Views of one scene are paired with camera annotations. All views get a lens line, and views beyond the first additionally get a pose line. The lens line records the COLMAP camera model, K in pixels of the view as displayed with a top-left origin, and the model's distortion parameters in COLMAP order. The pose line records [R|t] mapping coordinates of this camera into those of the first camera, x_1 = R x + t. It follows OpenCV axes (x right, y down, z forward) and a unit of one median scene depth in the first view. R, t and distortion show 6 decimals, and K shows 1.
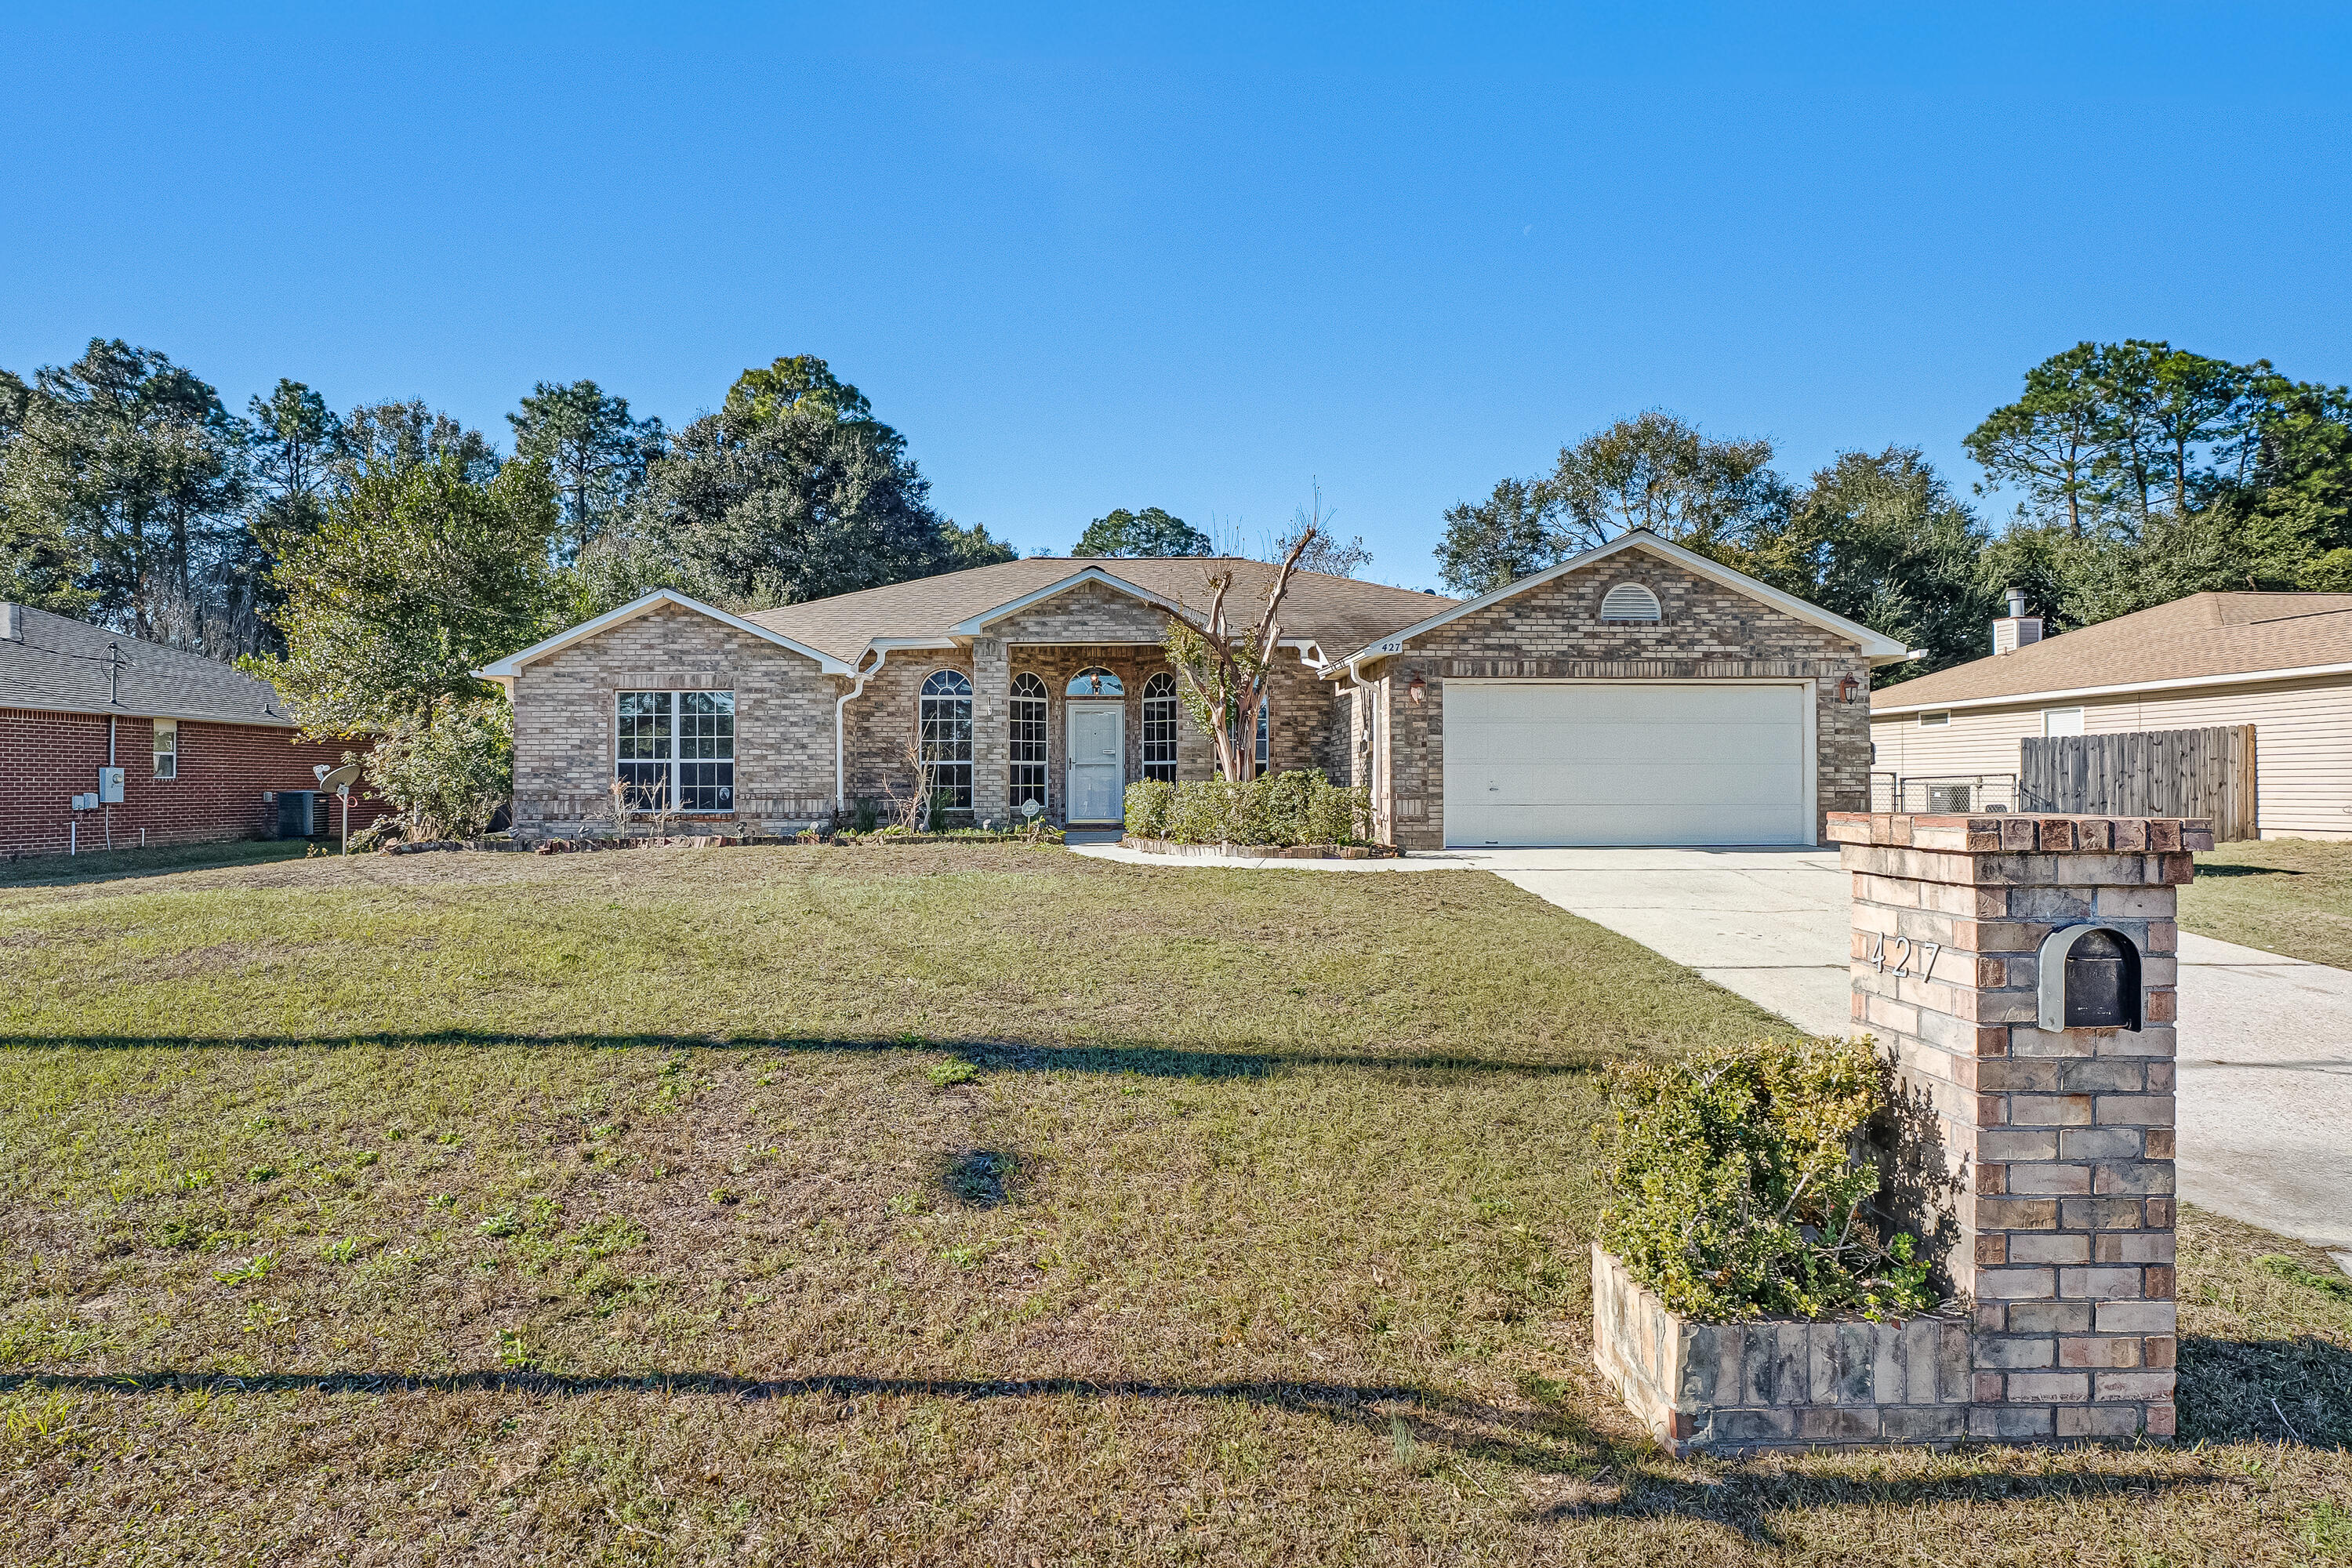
lens RADIAL K [[980.8, 0, 1169.8], [0, 980.8, 785.2], [0, 0, 1]] dist [0.001241, 0.000895]
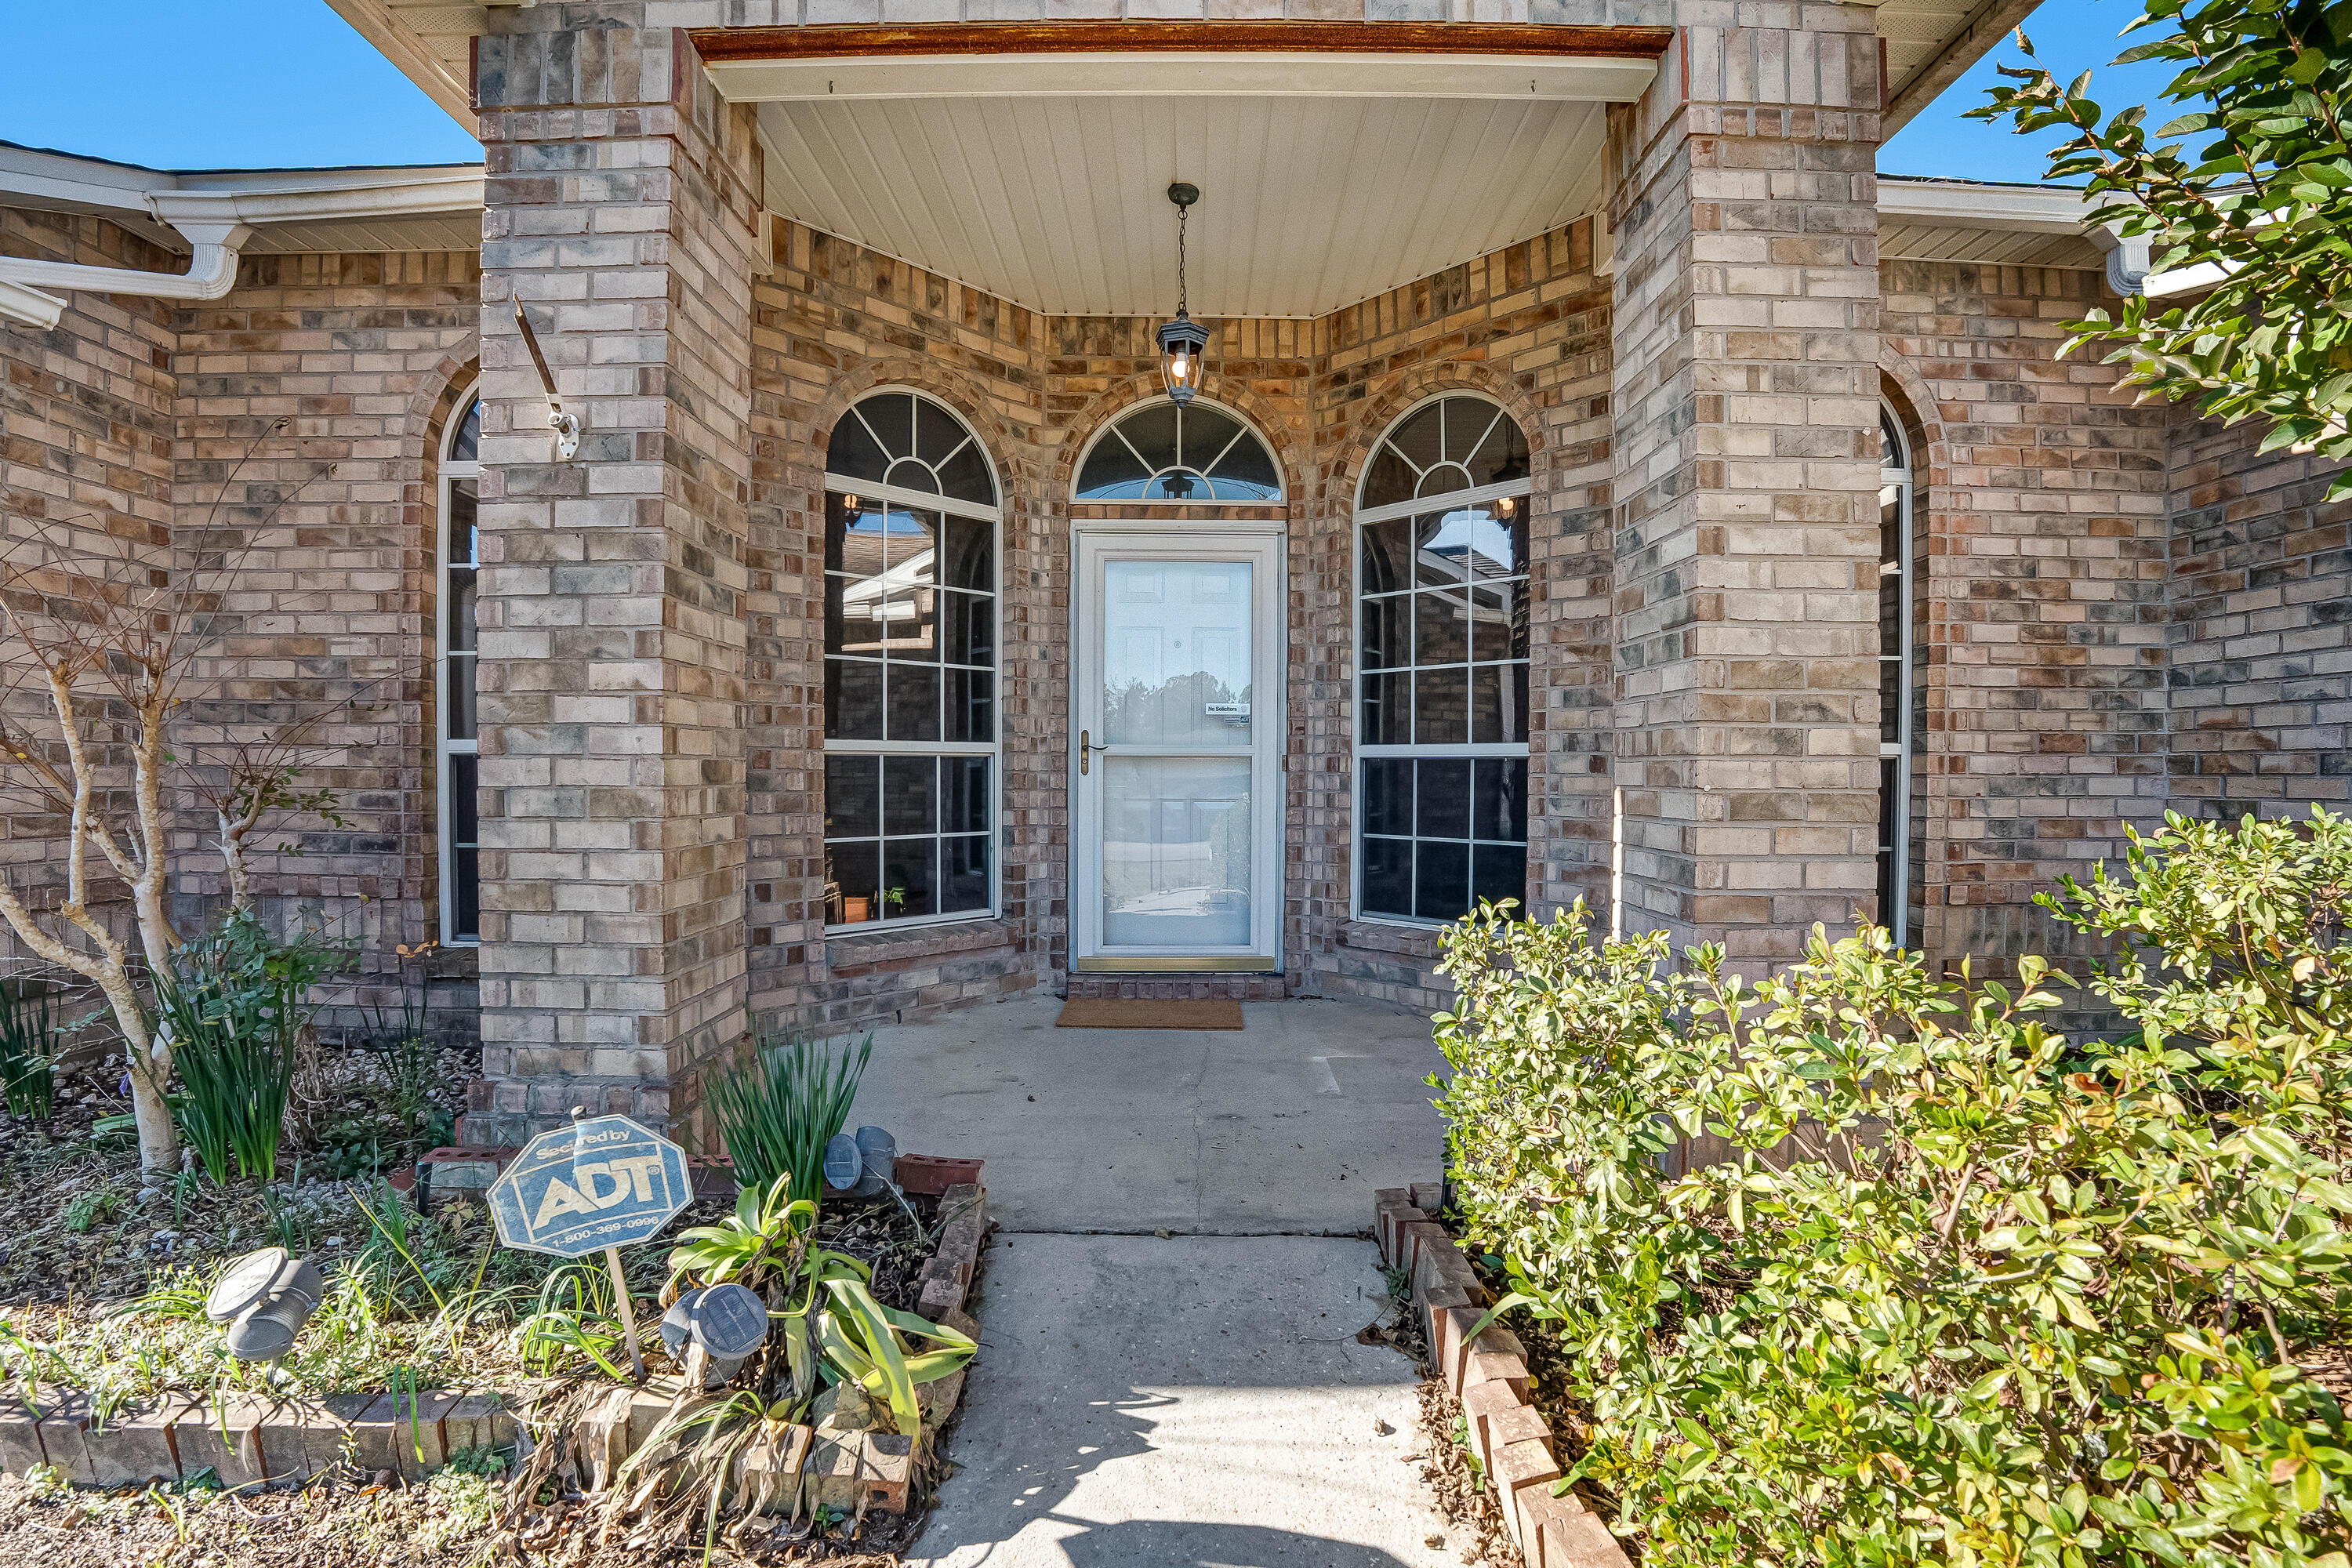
lens RADIAL K [[980.8, 0, 1175.0], [0, 980.8, 777.2], [0, 0, 1]] dist [0.001241, 0.000895]
pose [[0.998385, 0.008317, -0.056202, -0.062974], [-0.008027, 0.999953, 0.005395, -0.017300], [0.056244, -0.004936, 0.998405, 0.748637]]
